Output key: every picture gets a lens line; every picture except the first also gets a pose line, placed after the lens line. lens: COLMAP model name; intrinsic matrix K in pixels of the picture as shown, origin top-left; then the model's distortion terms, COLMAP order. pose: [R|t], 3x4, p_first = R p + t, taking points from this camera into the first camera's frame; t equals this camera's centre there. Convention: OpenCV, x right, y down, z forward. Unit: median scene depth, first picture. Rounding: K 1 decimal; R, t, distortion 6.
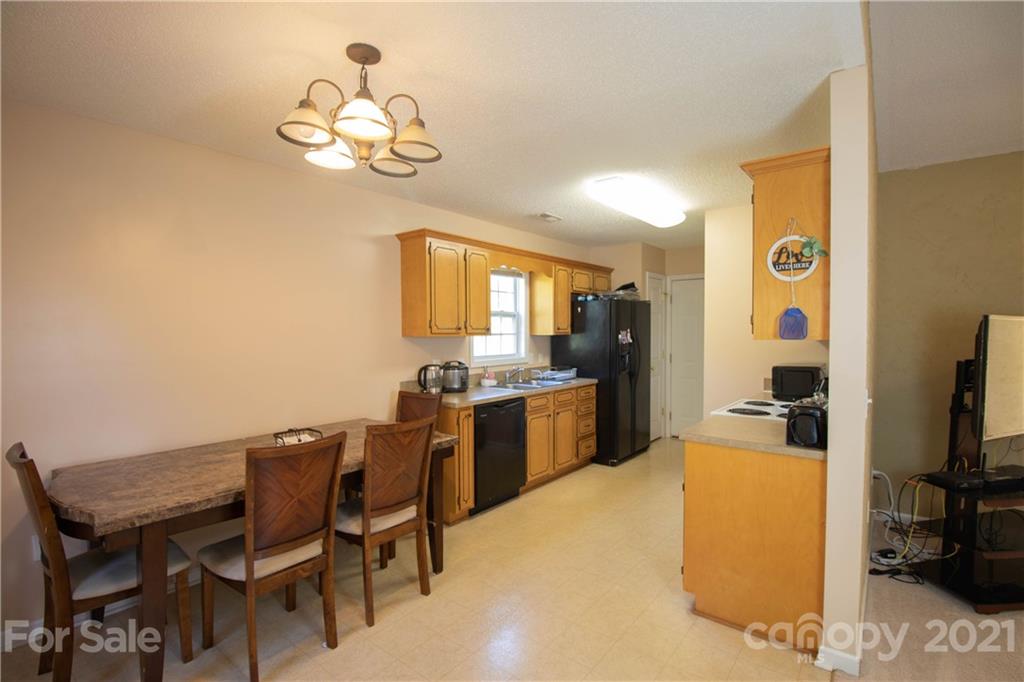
lens RADIAL K [[473.6, 0, 514.4], [0, 473.6, 342.6], [0, 0, 1]] dist [-0.002312, -0.012186]
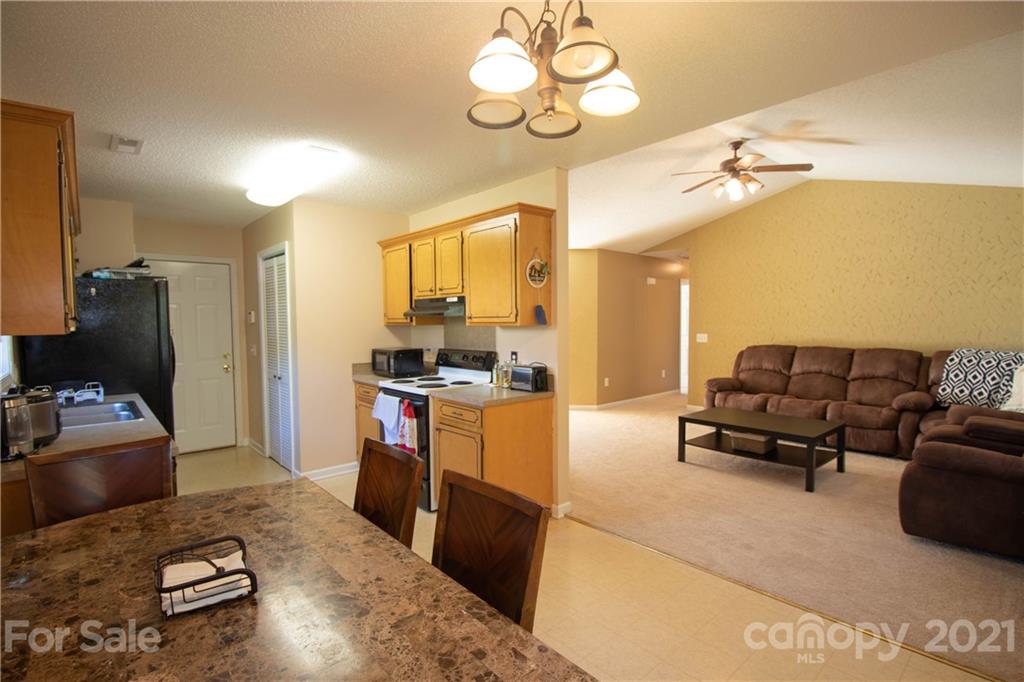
lens RADIAL K [[473.6, 0, 518.4], [0, 473.6, 345.5], [0, 0, 1]] dist [-0.002312, -0.012186]
pose [[0.181036, -0.048922, 0.982259, -0.581183], [0.035218, 0.998444, 0.043237, -0.005335], [-0.982846, 0.026766, 0.182477, 0.462501]]
